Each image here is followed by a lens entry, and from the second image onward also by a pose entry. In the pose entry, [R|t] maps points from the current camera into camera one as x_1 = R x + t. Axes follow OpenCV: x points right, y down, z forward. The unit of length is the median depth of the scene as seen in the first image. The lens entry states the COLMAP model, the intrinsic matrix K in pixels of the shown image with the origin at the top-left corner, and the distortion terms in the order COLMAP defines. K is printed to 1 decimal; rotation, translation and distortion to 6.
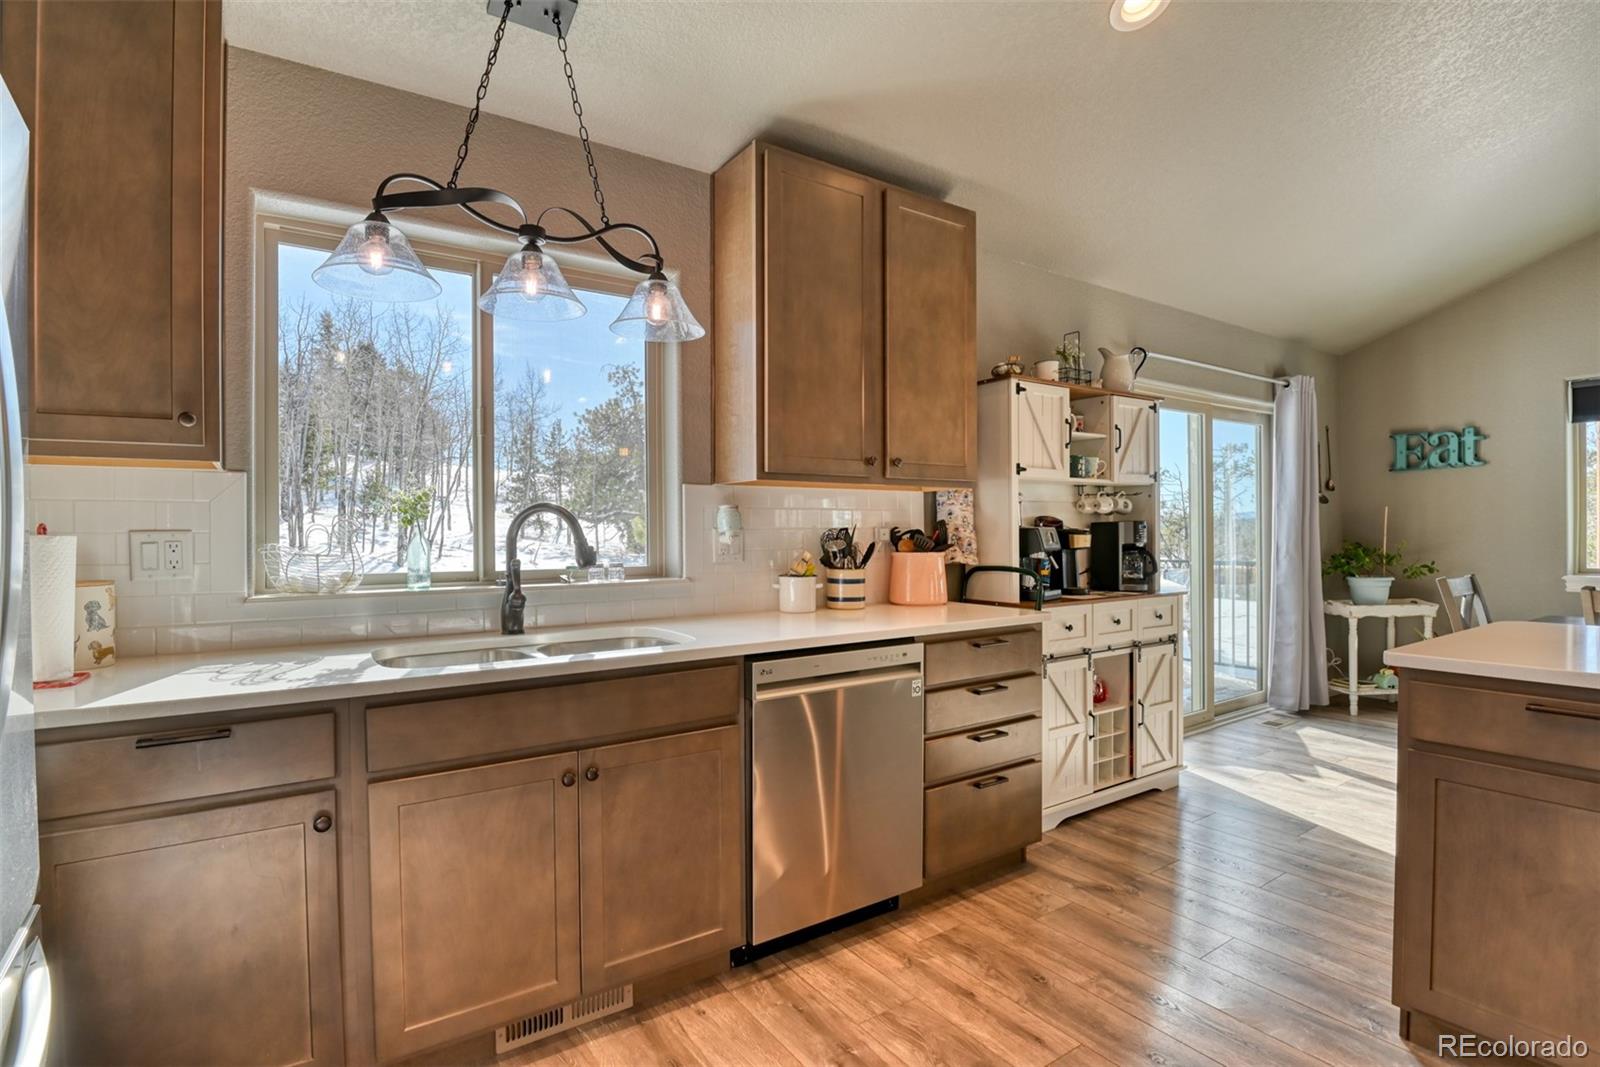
lens RADIAL K [[786.3, 0, 791.7], [0, 786.3, 535.9], [0, 0, 1]] dist [-0.018716, -0.004297]
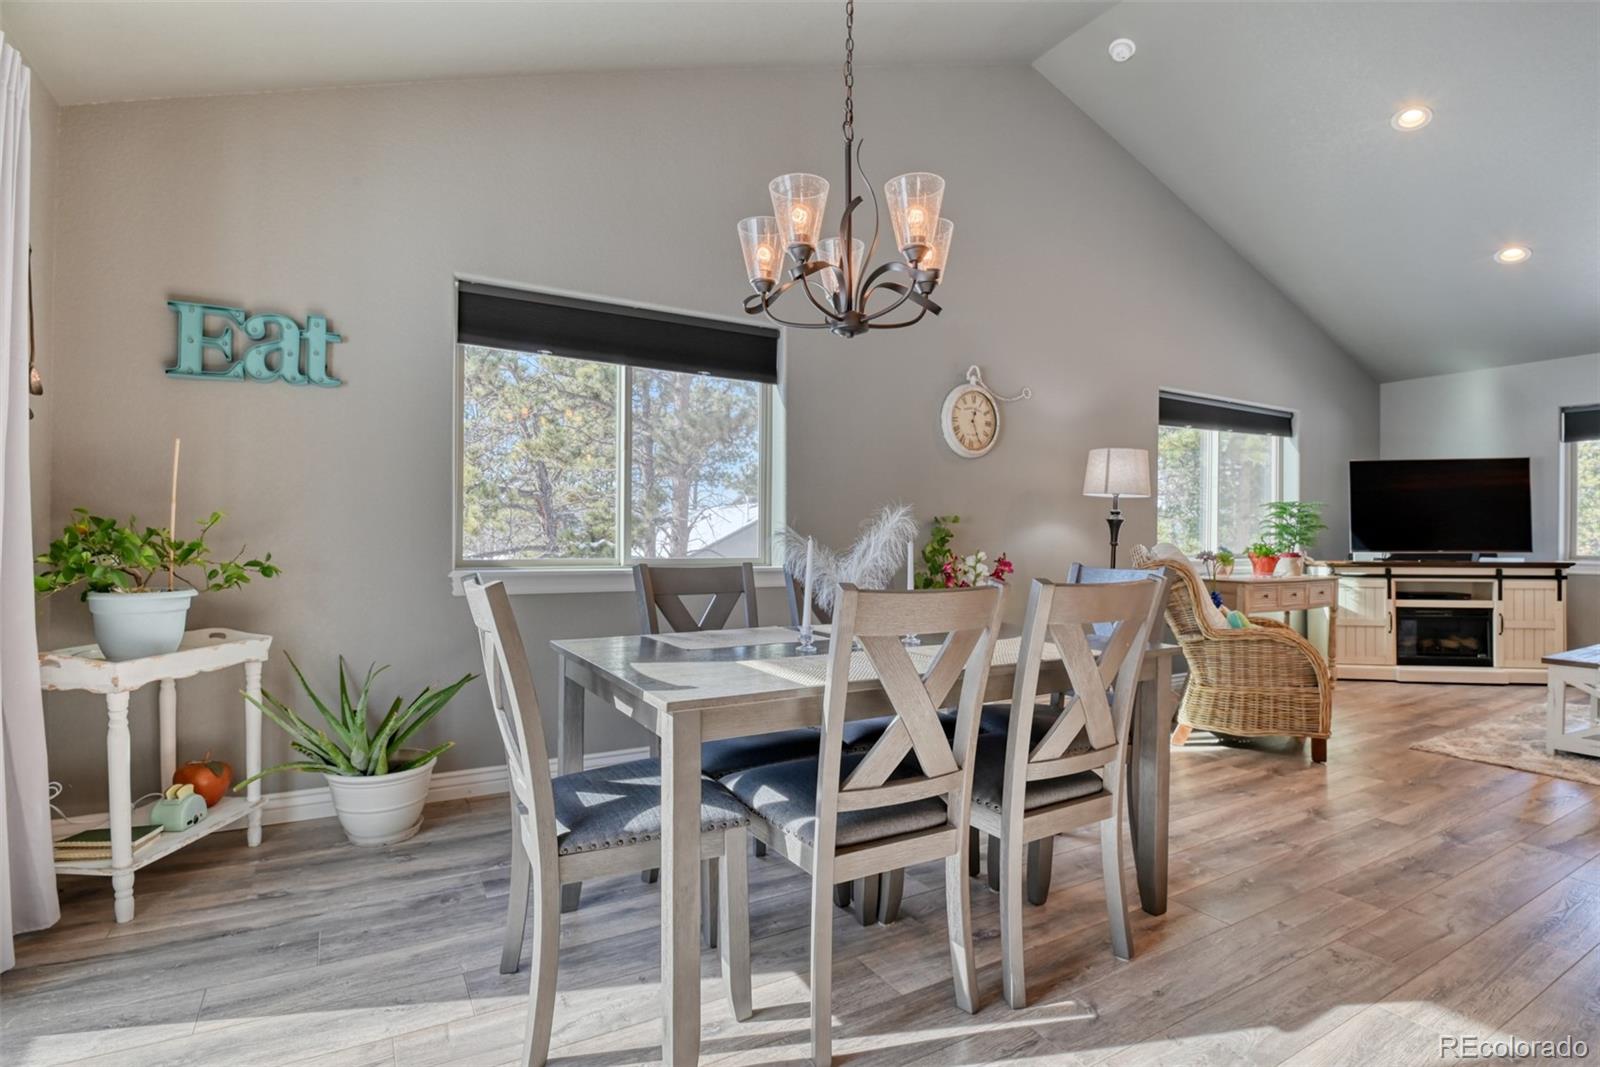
lens RADIAL K [[786.3, 0, 795.2], [0, 786.3, 542.3], [0, 0, 1]] dist [-0.018716, -0.004297]
pose [[0.064361, 0.008719, 0.997889, 0.329595], [0.003406, 0.999954, -0.008957, 0.030400], [-0.997921, 0.003975, 0.064328, 0.609178]]
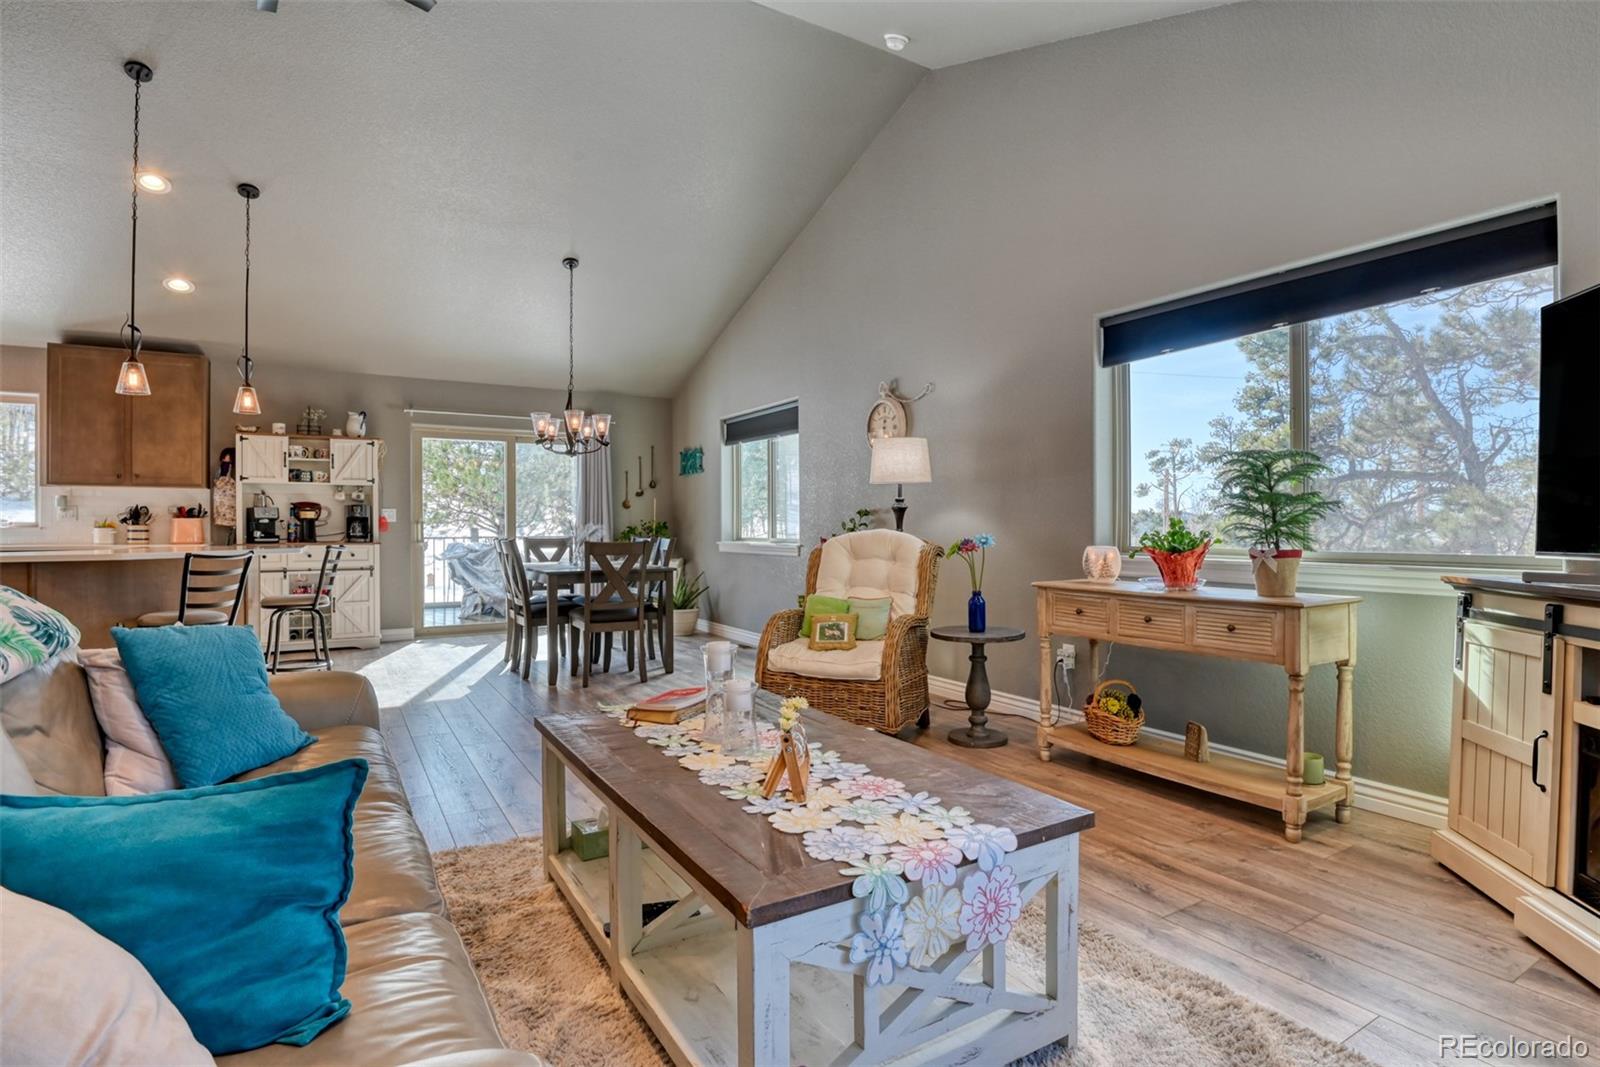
lens RADIAL K [[786.3, 0, 801.4], [0, 786.3, 531.7], [0, 0, 1]] dist [-0.018716, -0.004297]
pose [[0.999221, 0.005032, -0.039138, 1.142911], [-0.004844, 0.999976, 0.004900, 0.022707], [0.039162, -0.004707, 0.999222, -0.600608]]
